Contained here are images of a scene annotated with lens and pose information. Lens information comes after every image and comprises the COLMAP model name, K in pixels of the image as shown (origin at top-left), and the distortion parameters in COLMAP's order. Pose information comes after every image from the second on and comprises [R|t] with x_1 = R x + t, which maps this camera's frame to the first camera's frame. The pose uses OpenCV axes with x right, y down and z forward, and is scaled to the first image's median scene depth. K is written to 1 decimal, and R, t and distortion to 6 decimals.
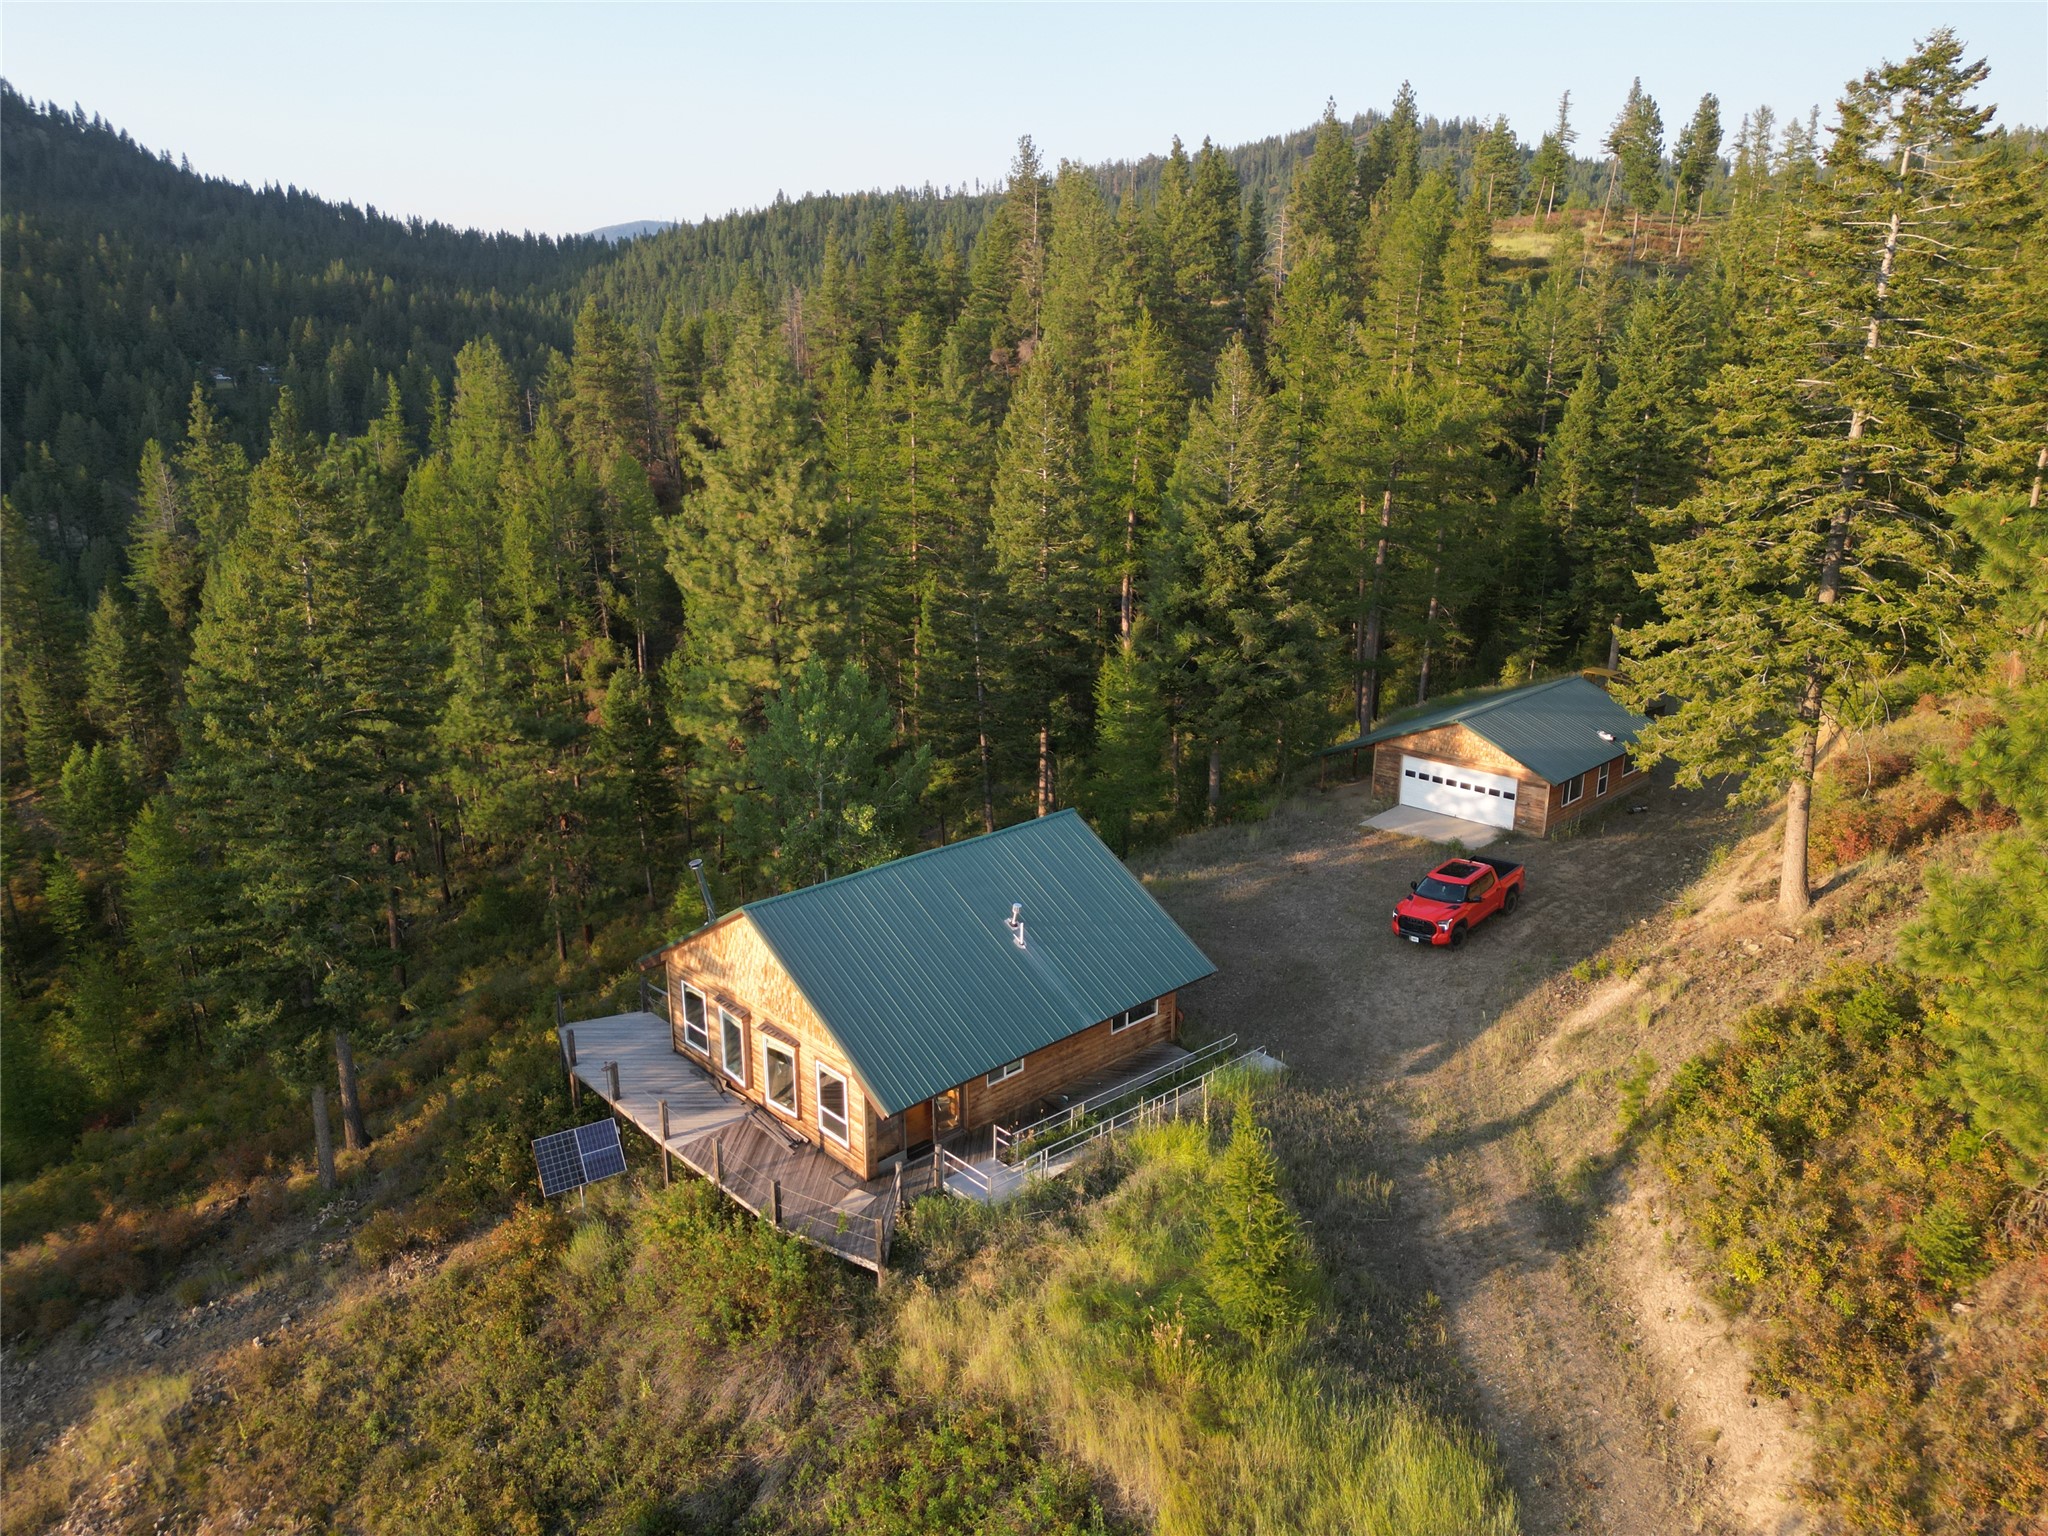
lens RADIAL K [[1430.8, 0, 1021.1], [0, 1430.8, 771.3], [0, 0, 1]] dist [0.066476, -0.059226]
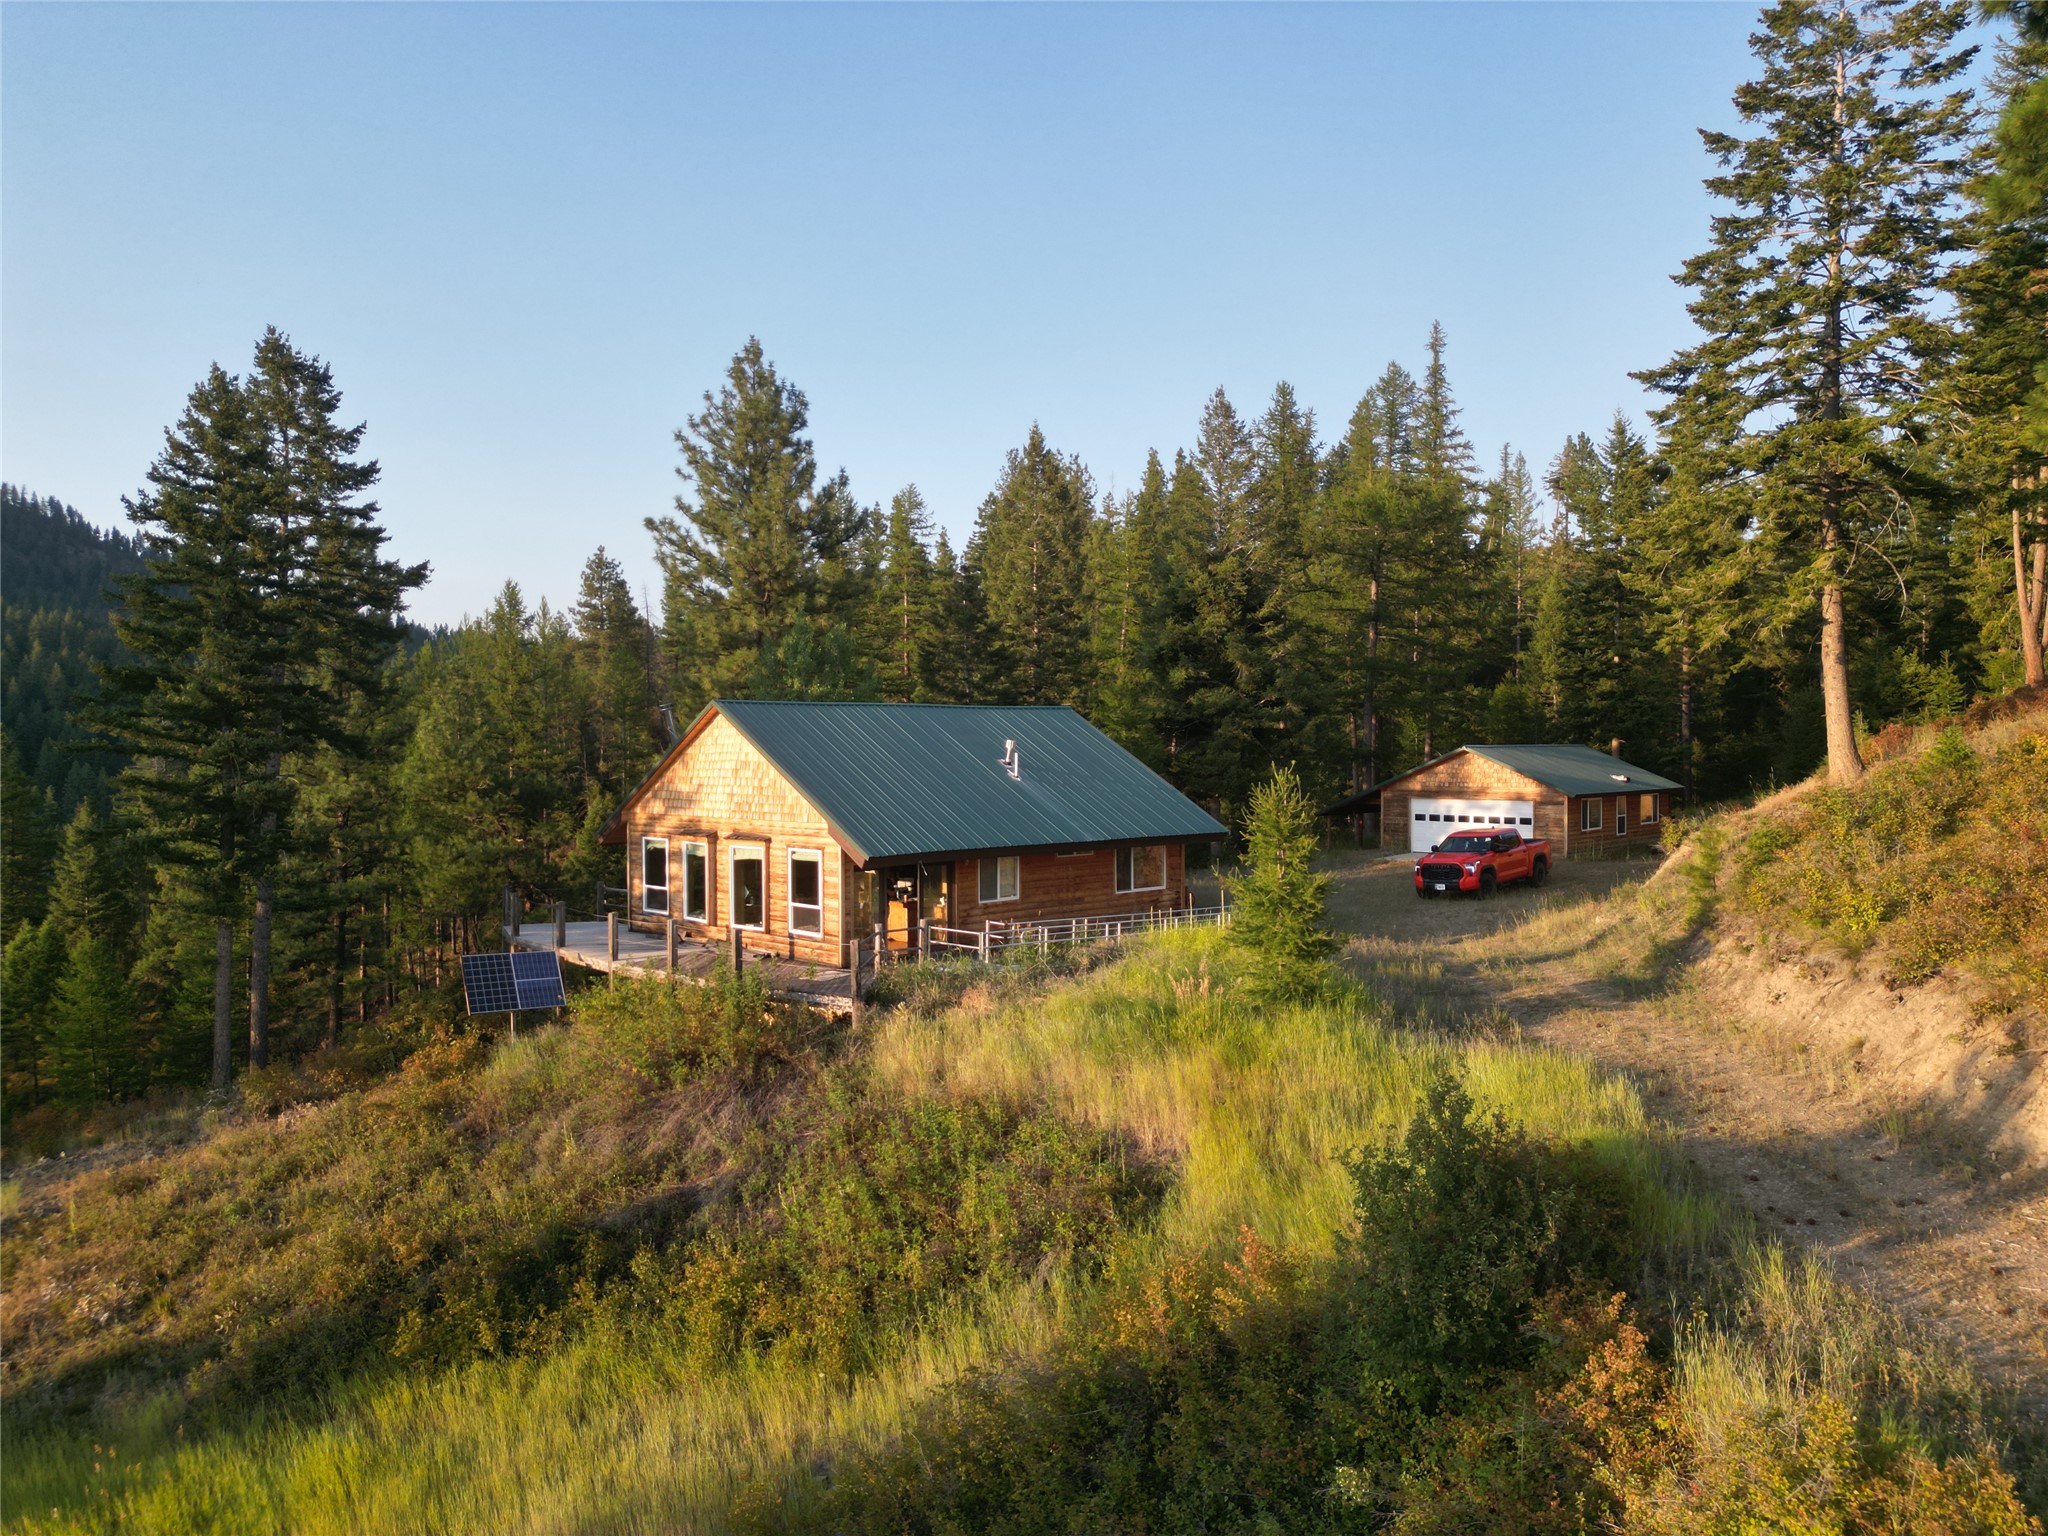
lens RADIAL K [[1430.8, 0, 1020.5], [0, 1430.8, 775.1], [0, 0, 1]] dist [0.066476, -0.059226]
pose [[0.999960, -0.004692, 0.007676, -0.003781], [0.006575, 0.963493, -0.267654, 0.361300], [-0.006140, 0.267693, 0.963485, 0.113212]]
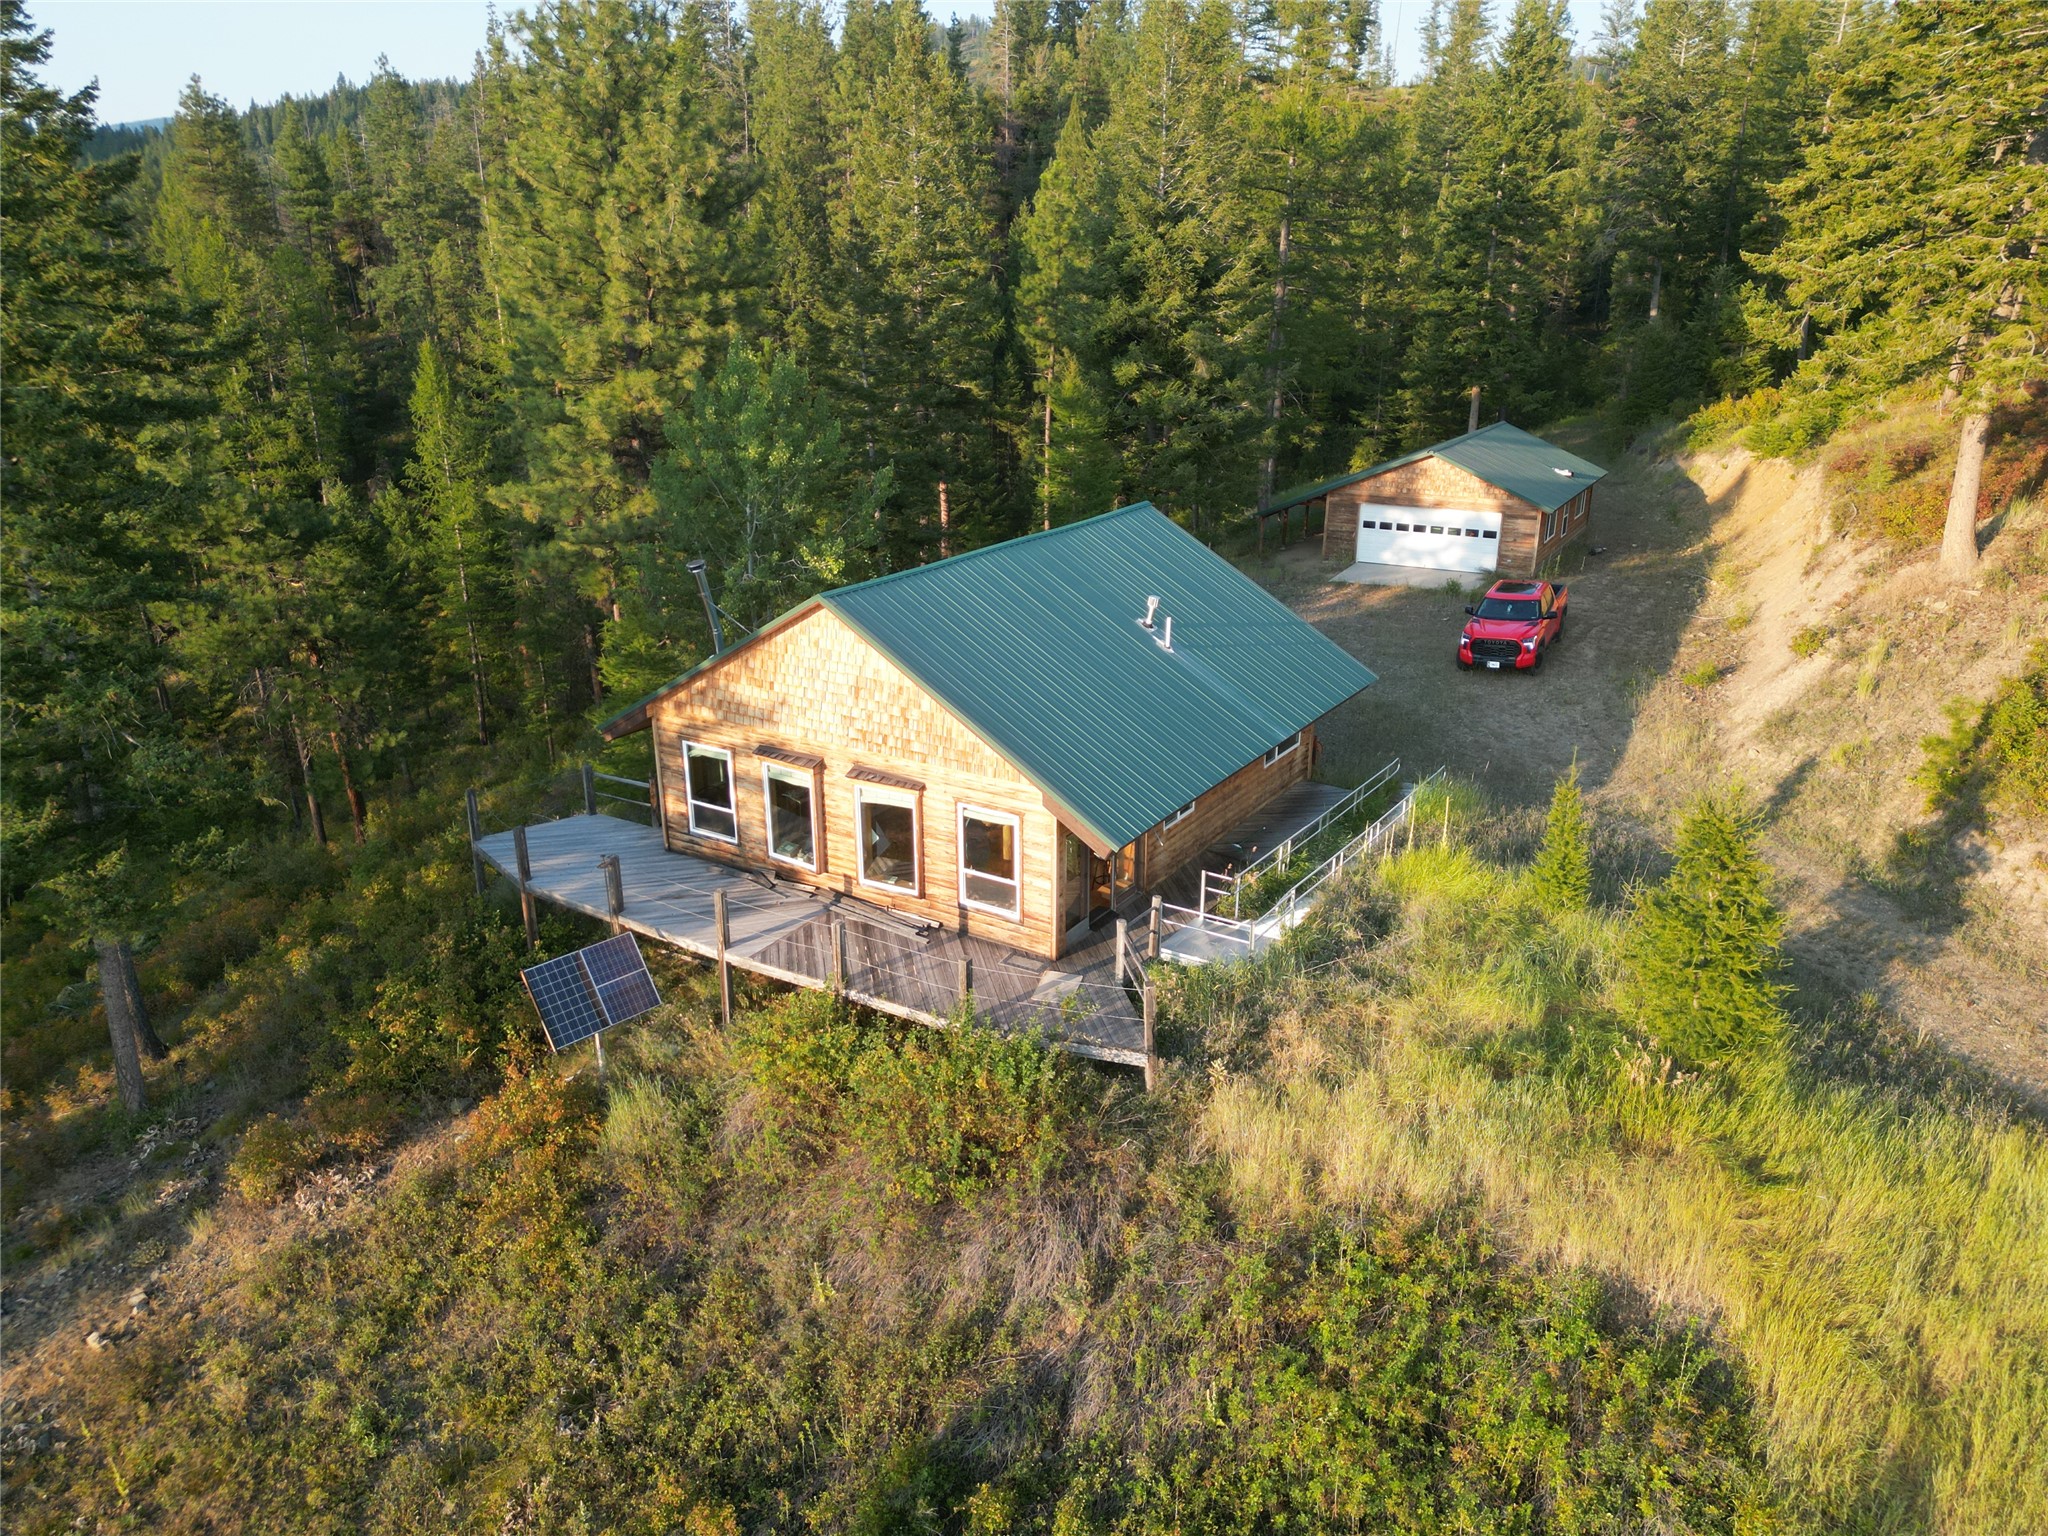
lens RADIAL K [[1430.8, 0, 1017.5], [0, 1430.8, 772.6], [0, 0, 1]] dist [0.066476, -0.059226]
pose [[0.968384, -0.085003, 0.234534, -0.249310], [0.073224, 0.995598, 0.058501, 0.135234], [-0.238474, -0.039478, 0.970346, 0.297591]]
